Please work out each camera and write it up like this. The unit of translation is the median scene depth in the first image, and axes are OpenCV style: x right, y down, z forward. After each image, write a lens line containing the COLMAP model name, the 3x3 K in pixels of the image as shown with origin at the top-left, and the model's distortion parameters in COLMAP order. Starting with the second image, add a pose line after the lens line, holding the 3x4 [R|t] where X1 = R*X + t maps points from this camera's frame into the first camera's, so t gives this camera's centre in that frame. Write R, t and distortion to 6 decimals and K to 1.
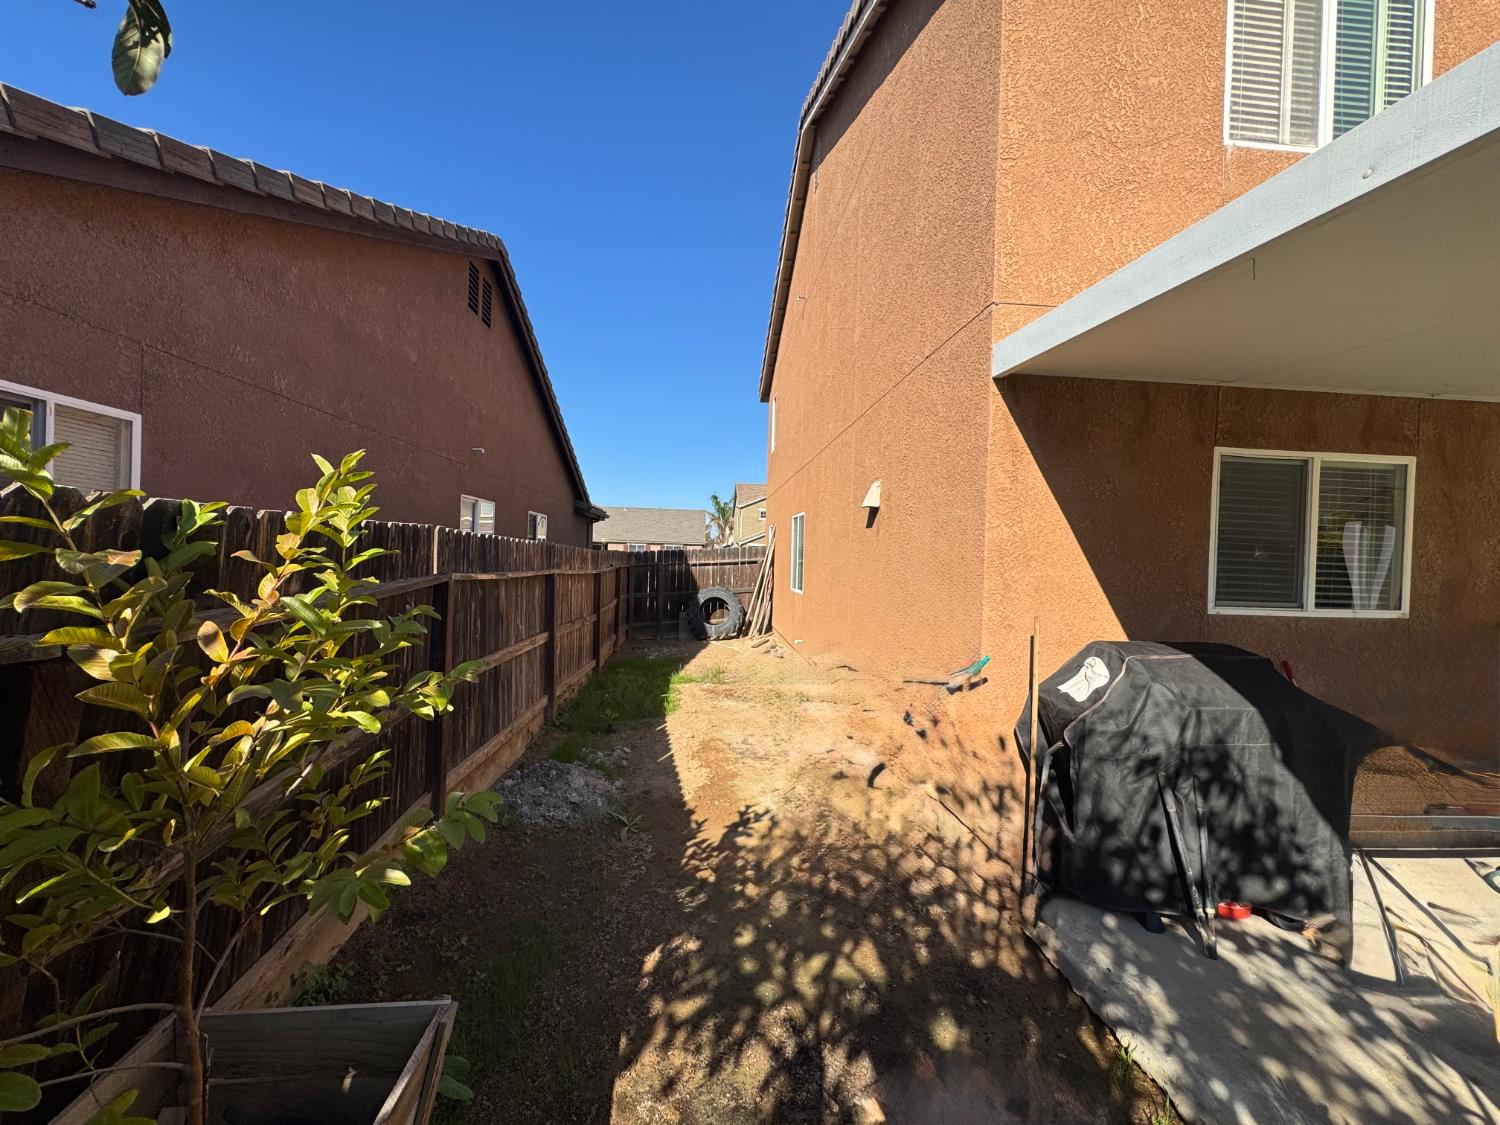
lens RADIAL K [[600.5, 0, 750.0], [0, 600.5, 562.5], [0, 0, 1]] dist [-0.006381, 0.000745]
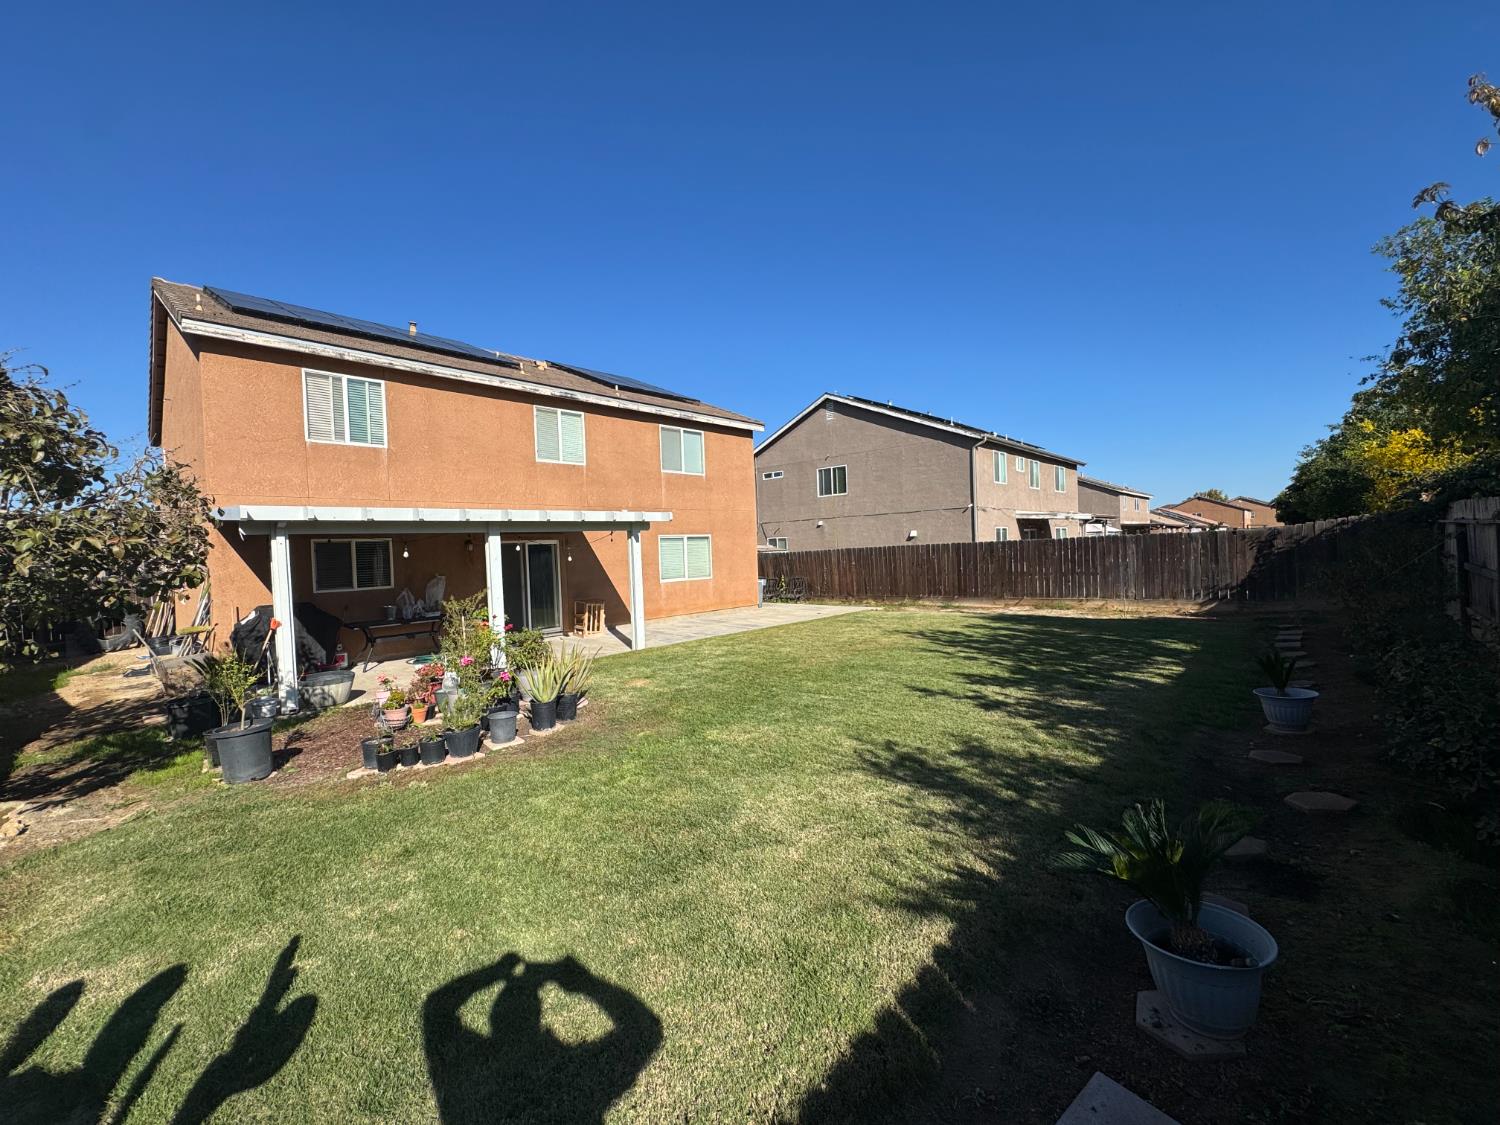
lens RADIAL K [[615.3, 0, 756.7], [0, 615.3, 558.9], [0, 0, 1]] dist [0.001032, 0.000265]
pose [[0.747595, -0.061458, 0.661306, 0.386929], [0.057955, 0.997948, 0.027226, -0.042955], [-0.661622, 0.017971, 0.749622, -2.877456]]
